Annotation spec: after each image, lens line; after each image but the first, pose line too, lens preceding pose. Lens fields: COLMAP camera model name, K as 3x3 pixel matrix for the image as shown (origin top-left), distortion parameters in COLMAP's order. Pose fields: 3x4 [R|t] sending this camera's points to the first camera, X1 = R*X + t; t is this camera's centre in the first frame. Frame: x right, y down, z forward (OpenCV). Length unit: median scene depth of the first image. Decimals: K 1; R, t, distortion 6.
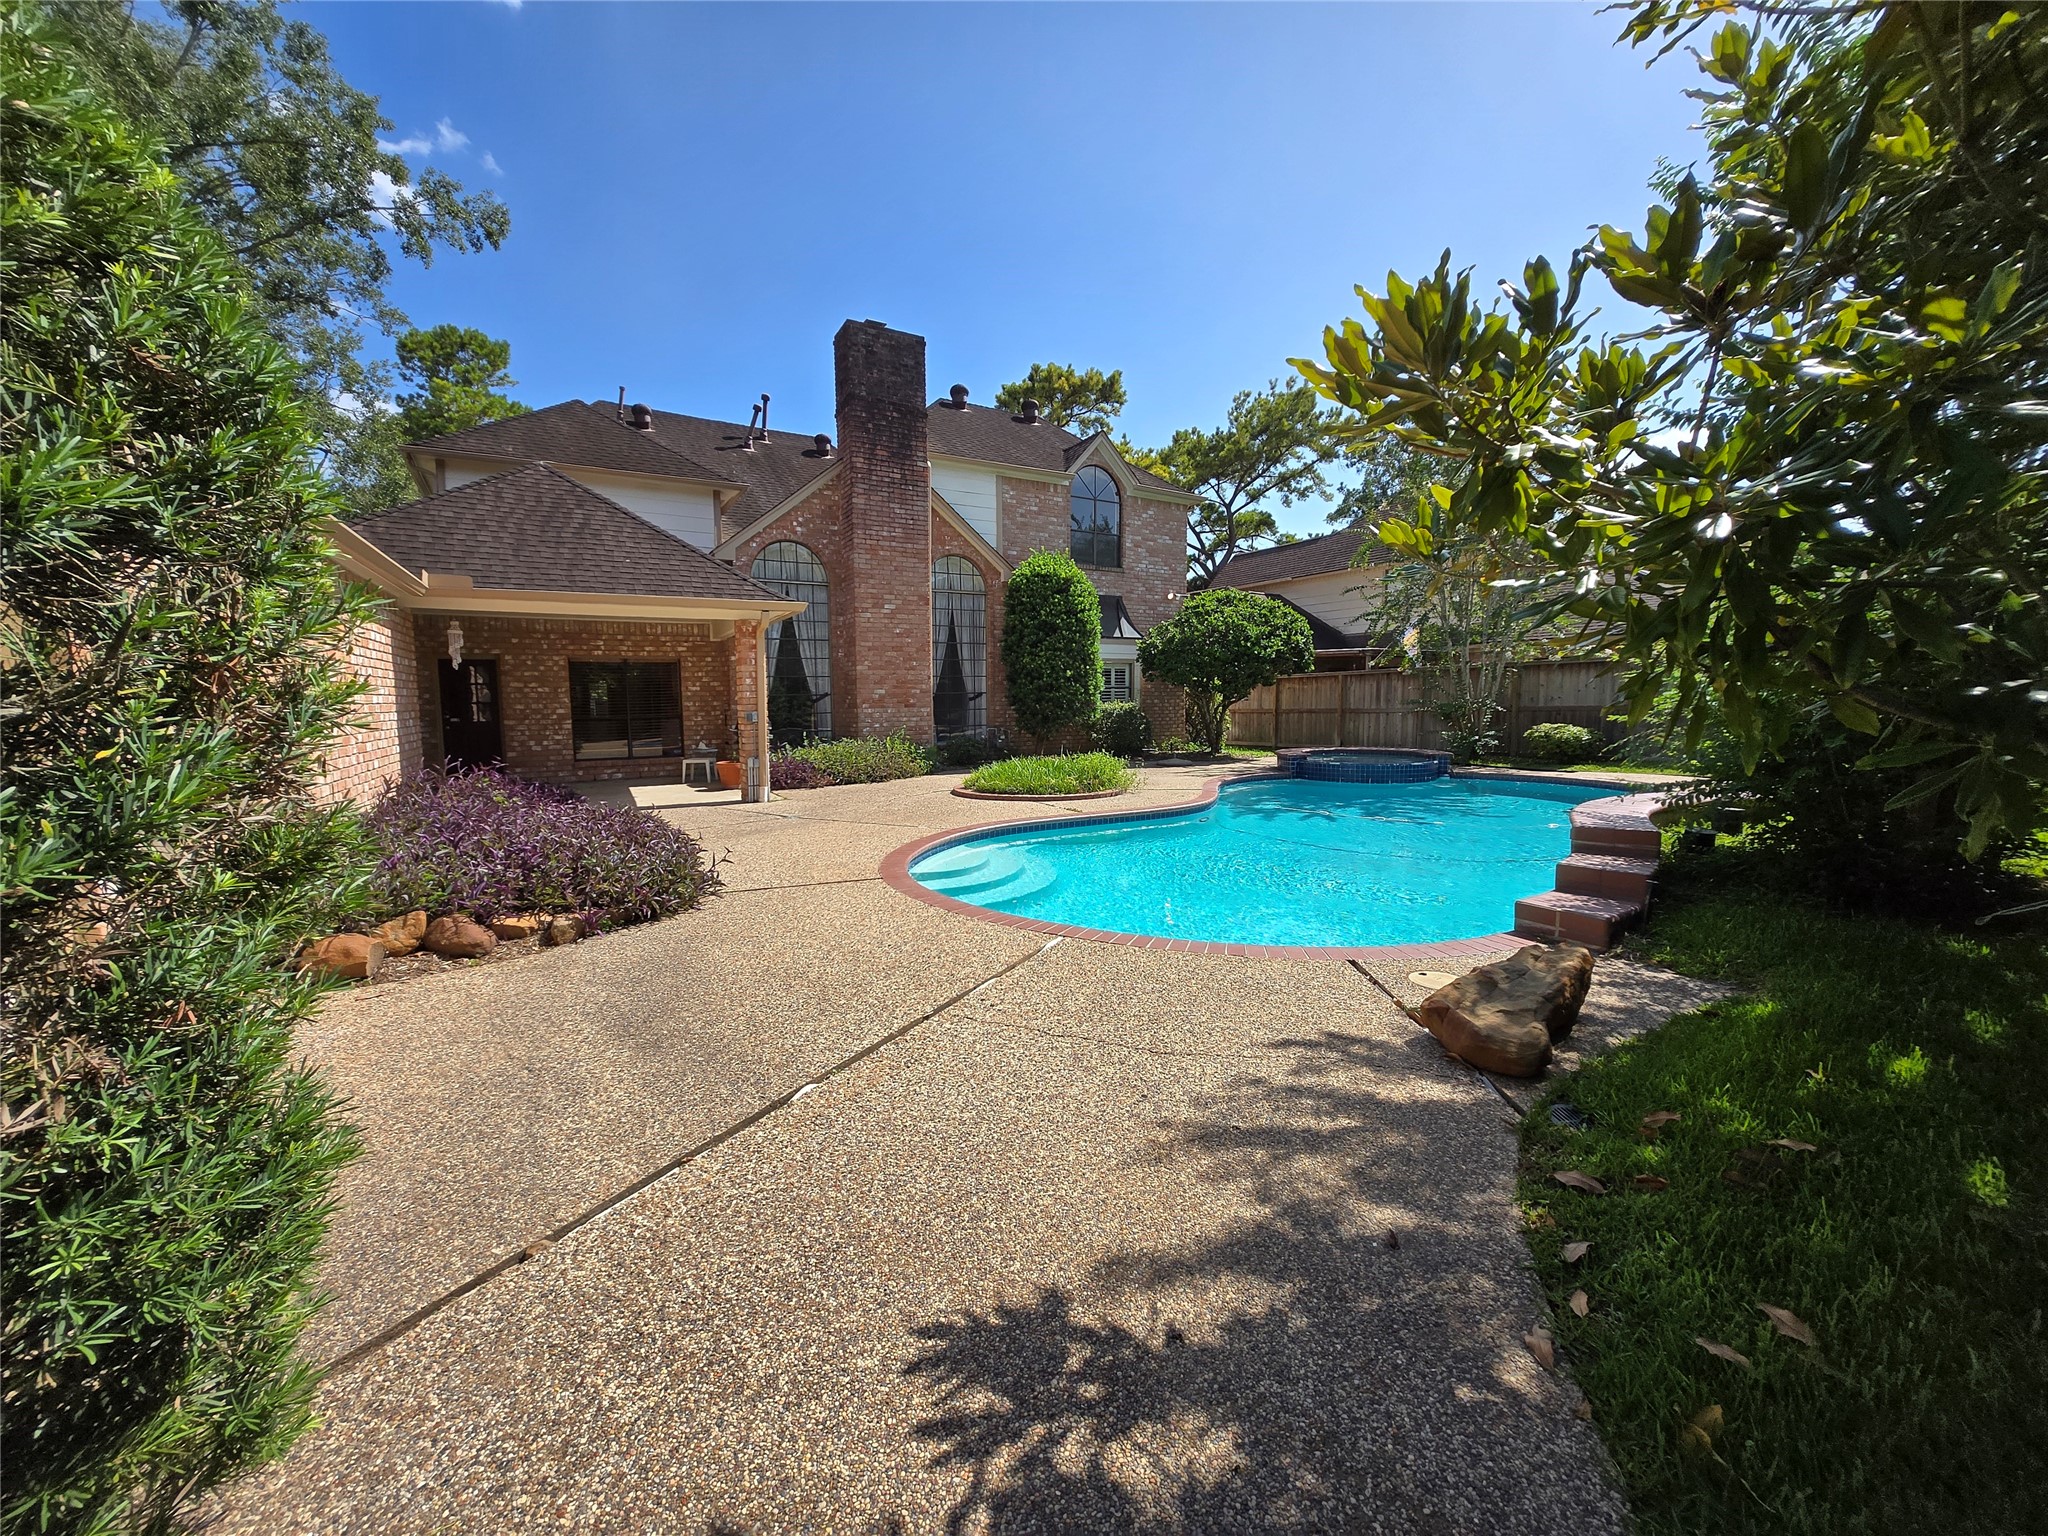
lens RADIAL K [[821.4, 0, 1024.0], [0, 821.4, 768.0], [0, 0, 1]] dist [-0.000999, 0.000312]
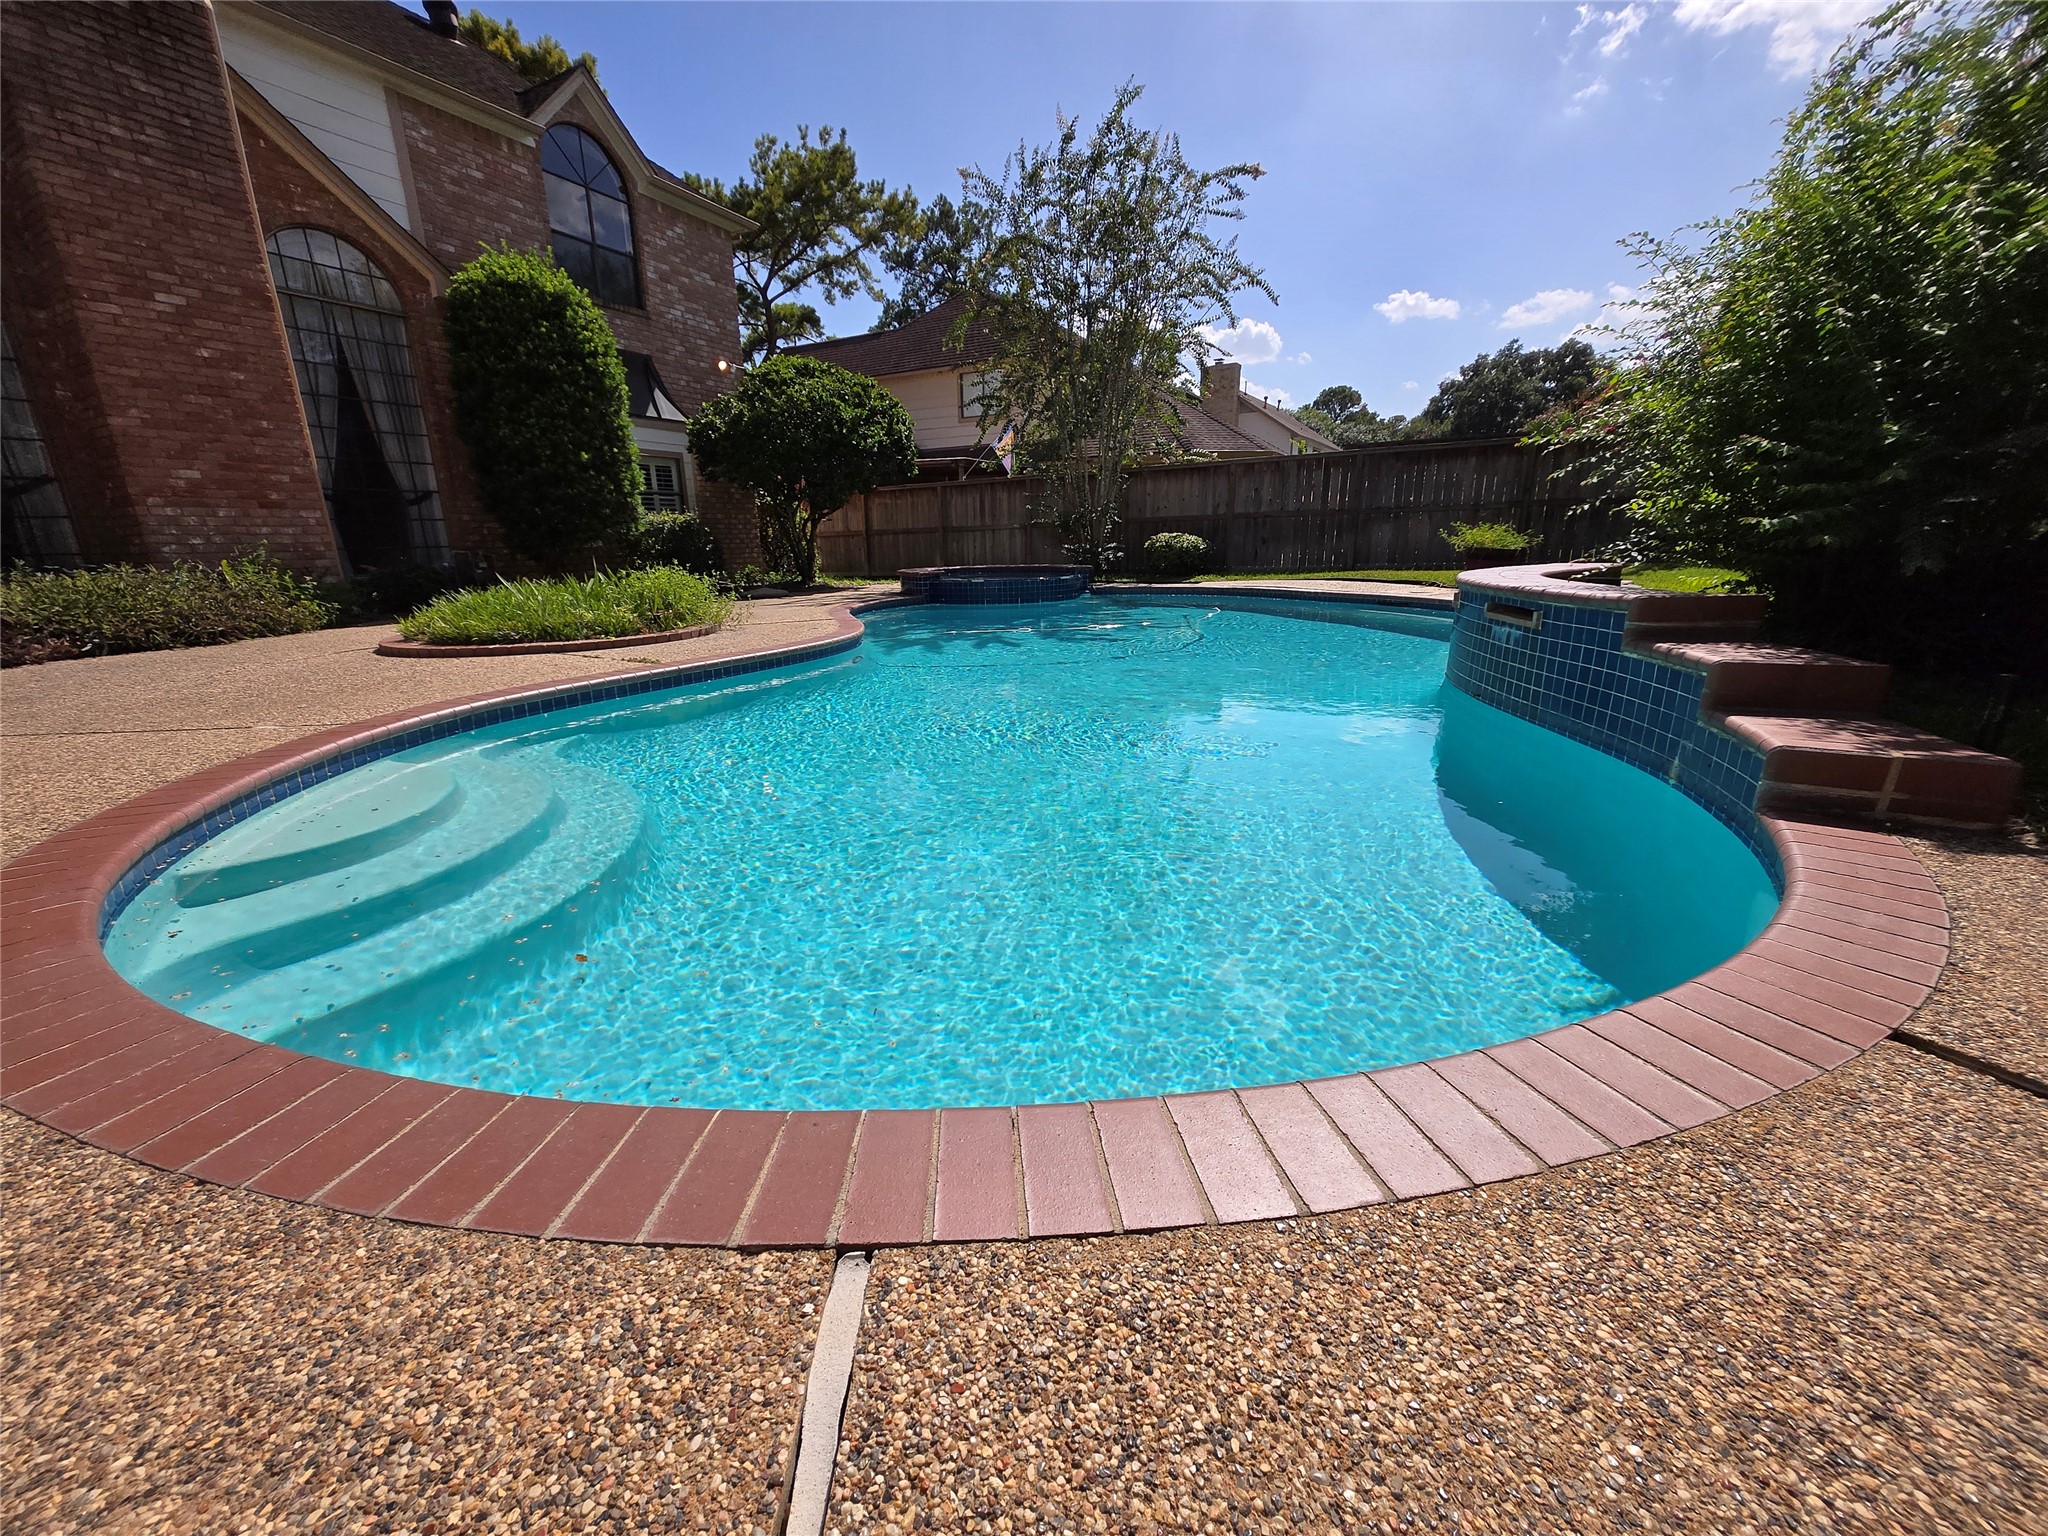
lens RADIAL K [[821.4, 0, 1024.0], [0, 821.4, 768.0], [0, 0, 1]] dist [-0.000999, 0.000312]
pose [[0.860484, -0.145650, 0.488215, 0.000904], [0.055863, 0.979460, 0.193744, 0.016510], [-0.506406, -0.139440, 0.850946, 0.221214]]
